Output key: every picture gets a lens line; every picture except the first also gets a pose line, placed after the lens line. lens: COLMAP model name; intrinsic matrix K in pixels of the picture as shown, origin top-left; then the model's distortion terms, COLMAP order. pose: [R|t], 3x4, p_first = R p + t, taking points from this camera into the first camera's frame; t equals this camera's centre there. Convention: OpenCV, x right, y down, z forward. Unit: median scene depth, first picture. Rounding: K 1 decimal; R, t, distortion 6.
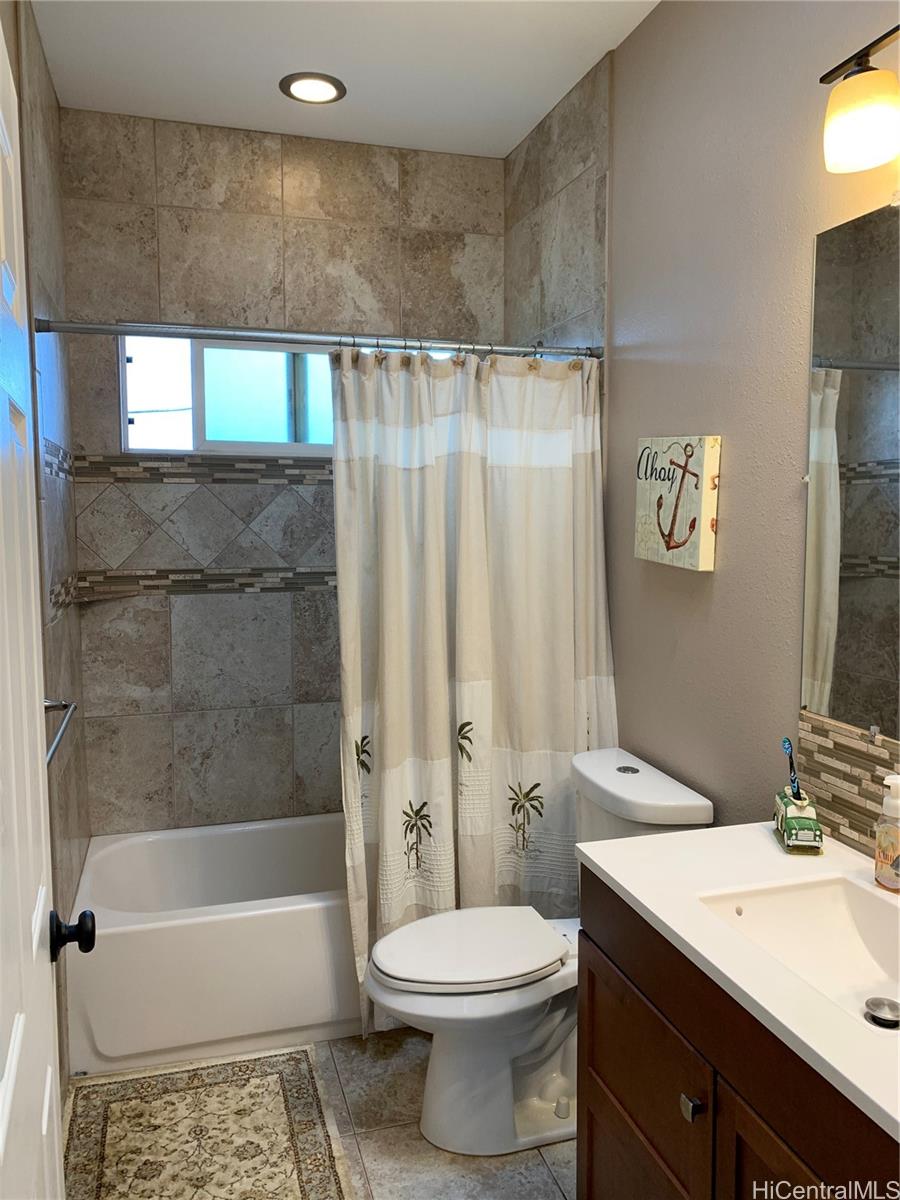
lens RADIAL K [[921.4, 0, 455.2], [0, 921.4, 591.6], [0, 0, 1]] dist [0.003067, 0.000938]
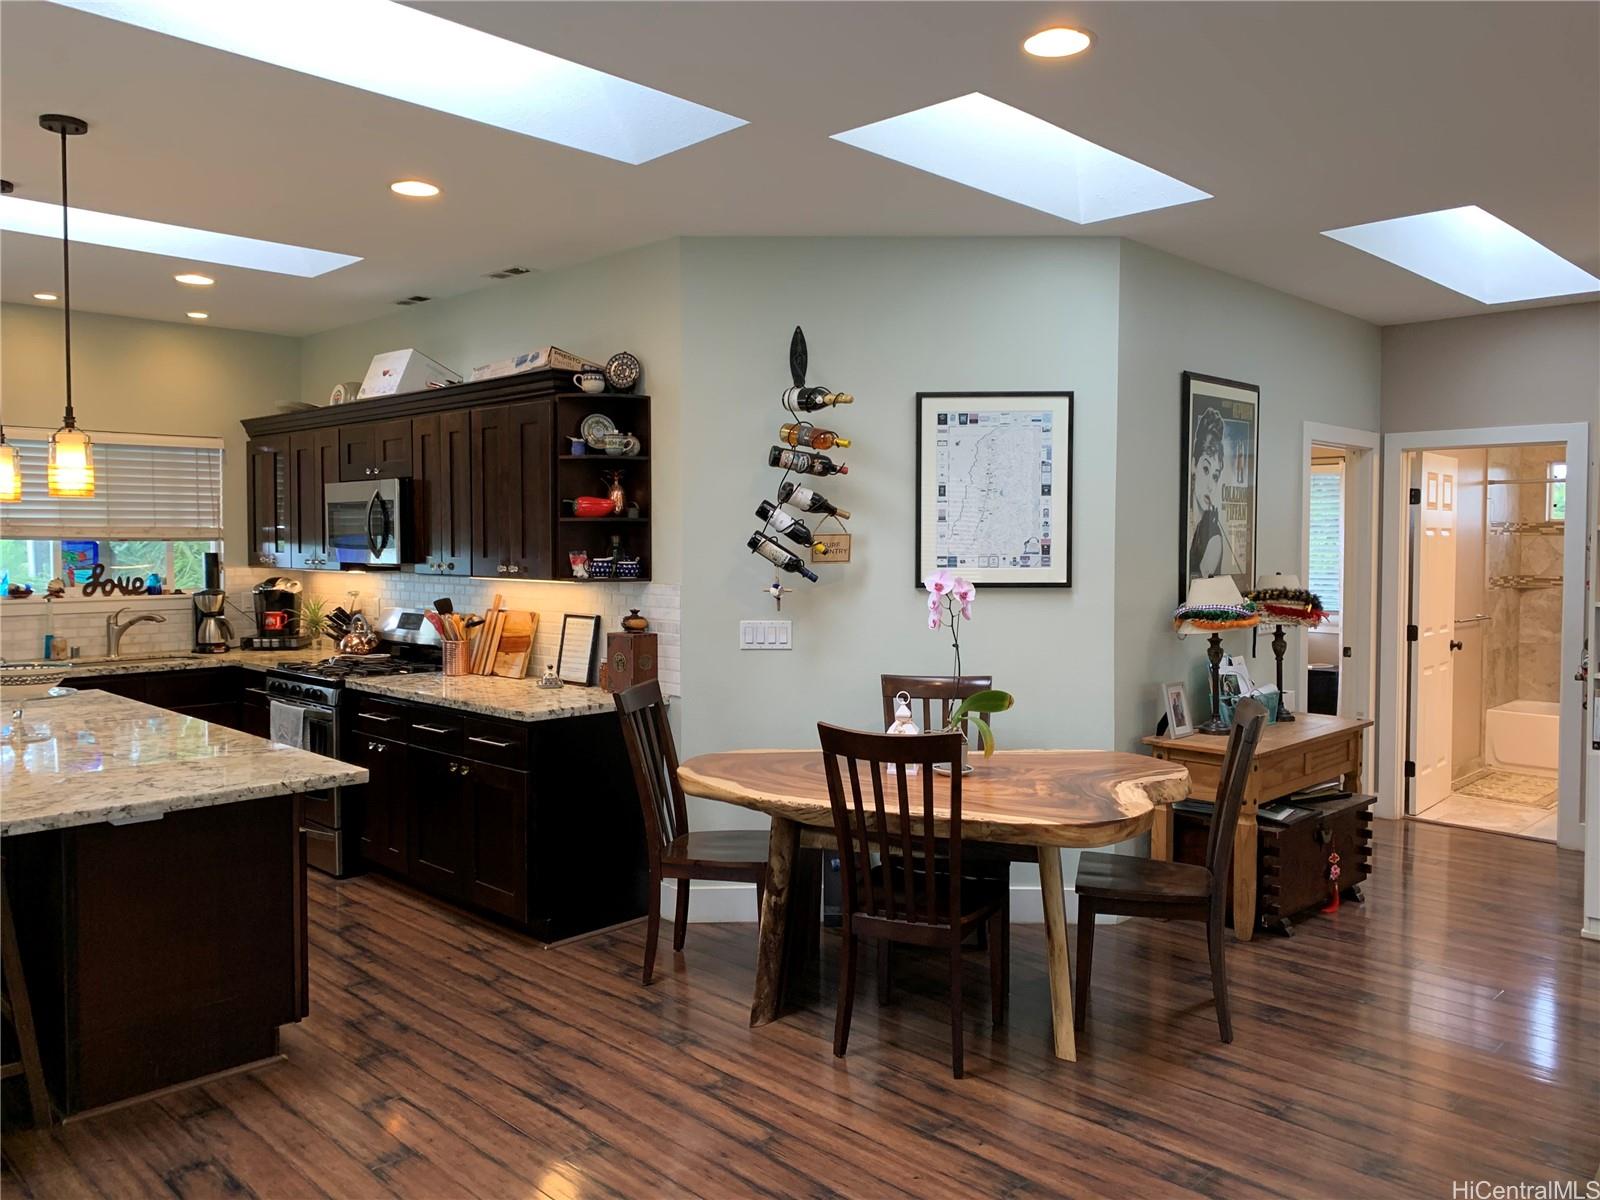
lens RADIAL K [[1228.5, 0, 800.9], [0, 1228.5, 589.1], [0, 0, 1]] dist [0.003067, 0.000938]
pose [[0.474631, 0.037540, -0.879384, 1.341044], [-0.083073, 0.996541, -0.002296, 0.157911], [0.876256, 0.074143, 0.476107, -1.876387]]
